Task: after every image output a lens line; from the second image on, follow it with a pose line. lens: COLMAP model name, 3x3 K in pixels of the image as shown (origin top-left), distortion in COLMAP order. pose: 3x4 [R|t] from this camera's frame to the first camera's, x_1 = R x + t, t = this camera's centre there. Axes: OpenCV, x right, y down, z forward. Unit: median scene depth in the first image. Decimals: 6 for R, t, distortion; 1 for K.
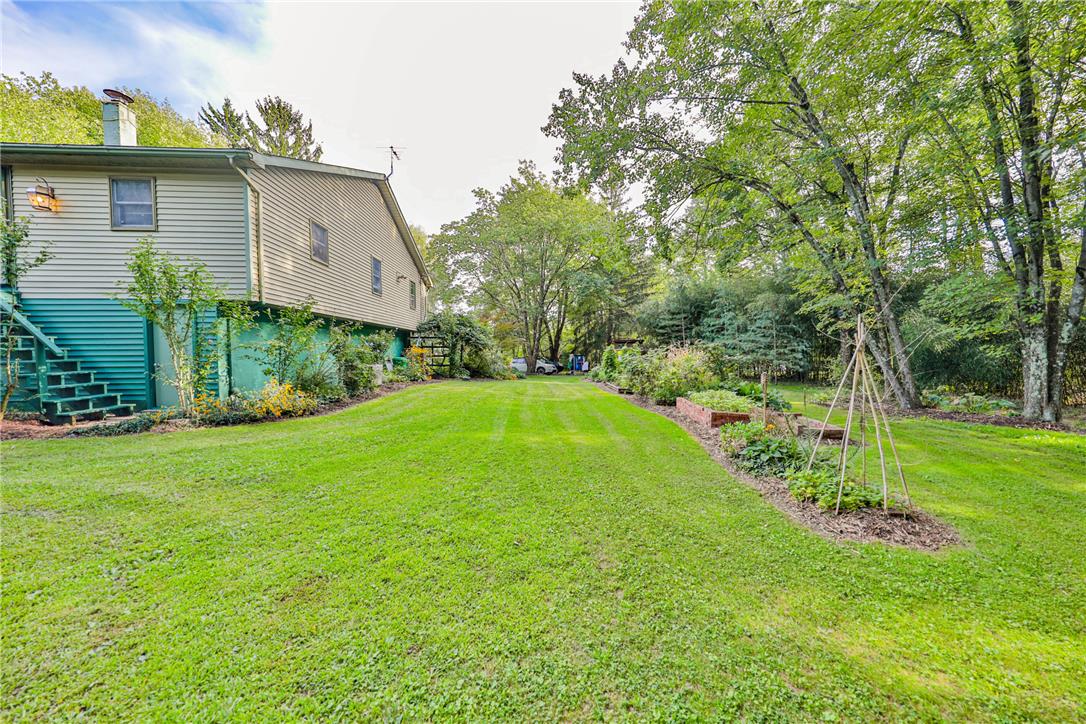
lens RADIAL K [[371.7, 0, 544.6], [0, 371.7, 353.6], [0, 0, 1]] dist [0.006686, -0.000022]
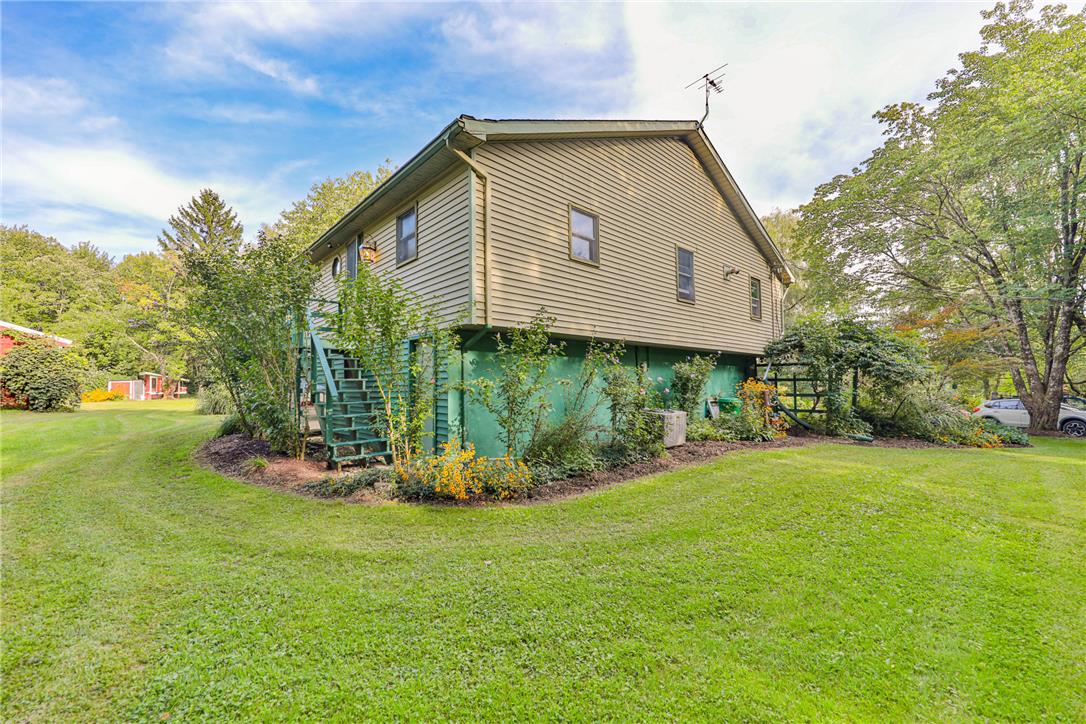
lens RADIAL K [[430.4, 0, 543.9], [0, 430.4, 366.9], [0, 0, 1]] dist [0.001533, -0.000627]
pose [[0.637209, -0.040109, -0.769647, -0.031341], [0.004813, 0.998832, -0.048068, -0.009747], [0.770676, 0.026925, 0.636658, 0.318684]]
